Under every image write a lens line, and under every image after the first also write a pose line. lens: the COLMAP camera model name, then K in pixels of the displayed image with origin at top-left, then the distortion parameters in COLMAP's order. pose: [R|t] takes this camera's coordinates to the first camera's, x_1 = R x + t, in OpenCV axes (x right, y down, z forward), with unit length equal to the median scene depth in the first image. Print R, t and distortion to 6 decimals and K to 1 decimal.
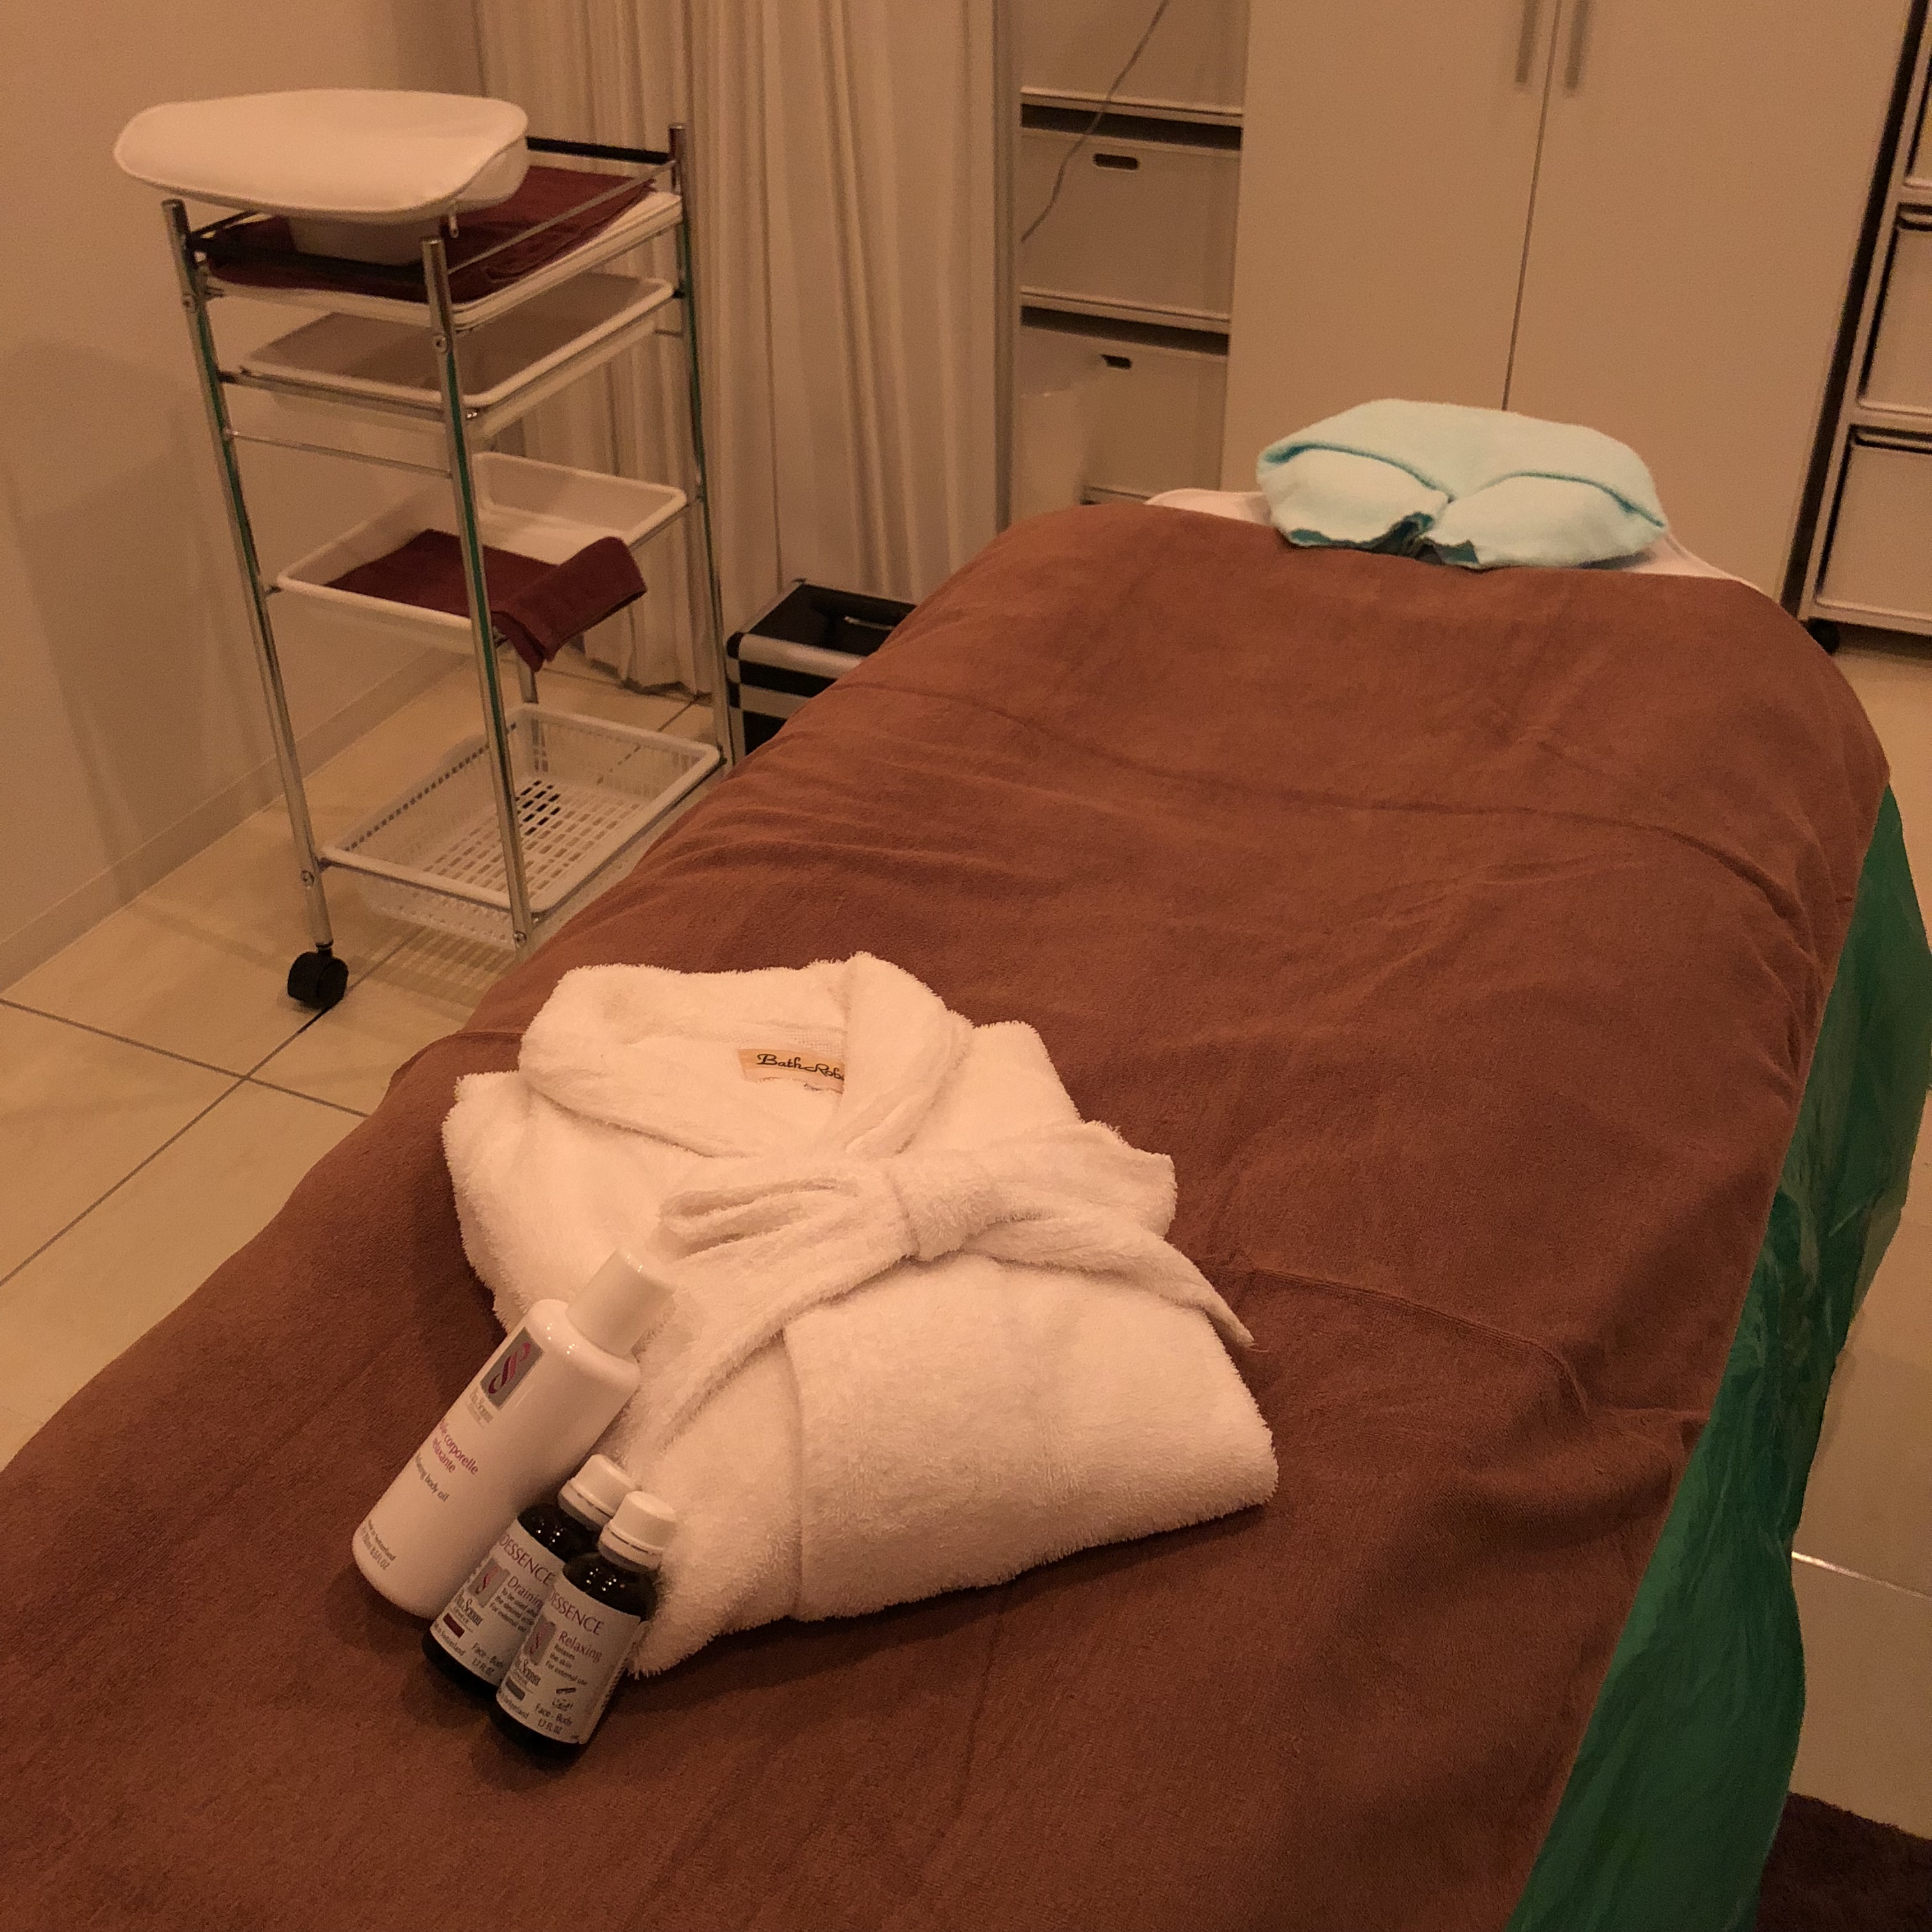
lens RADIAL K [[2098.4, 0, 966.0], [0, 2098.4, 966.0], [0, 0, 1]] dist [0.135583, -0.357905]
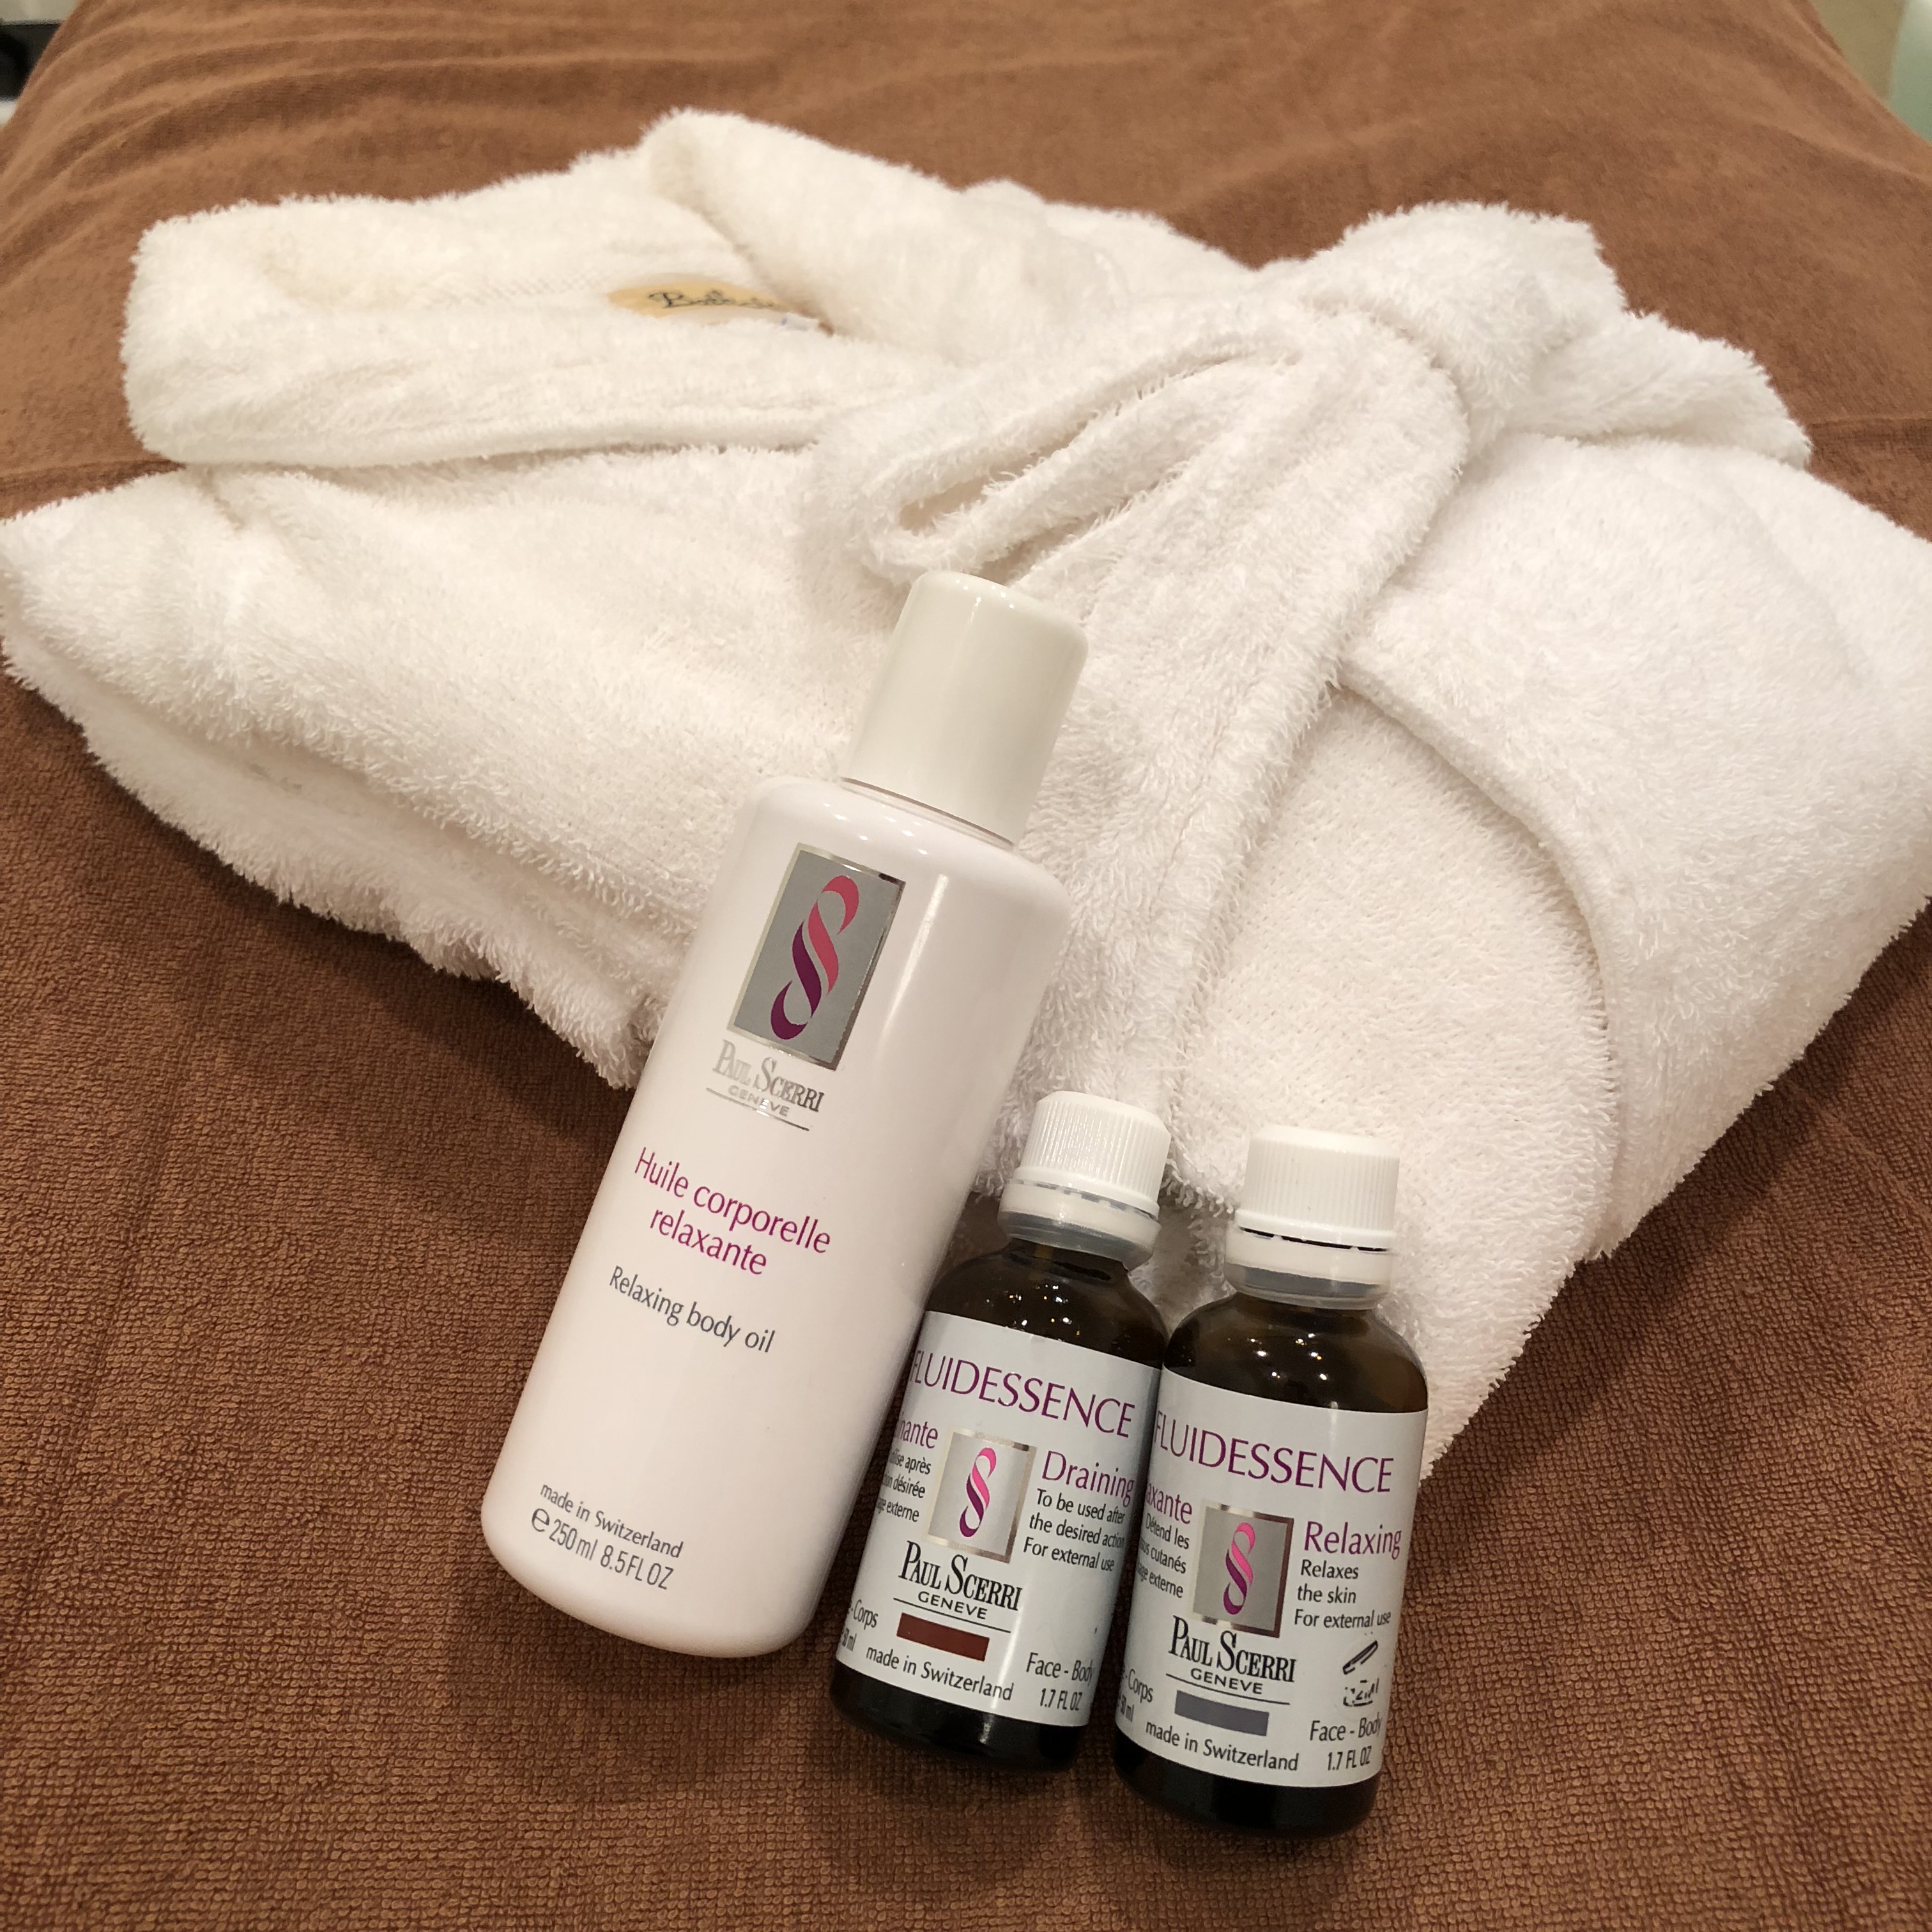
lens RADIAL K [[2098.4, 0, 966.0], [0, 2098.4, 966.0], [0, 0, 1]] dist [0.135583, -0.357905]
pose [[0.867204, -0.328960, 0.373821, -0.329997], [0.257121, 0.938712, 0.229581, 0.115676], [-0.426433, -0.102977, 0.898638, 0.667004]]
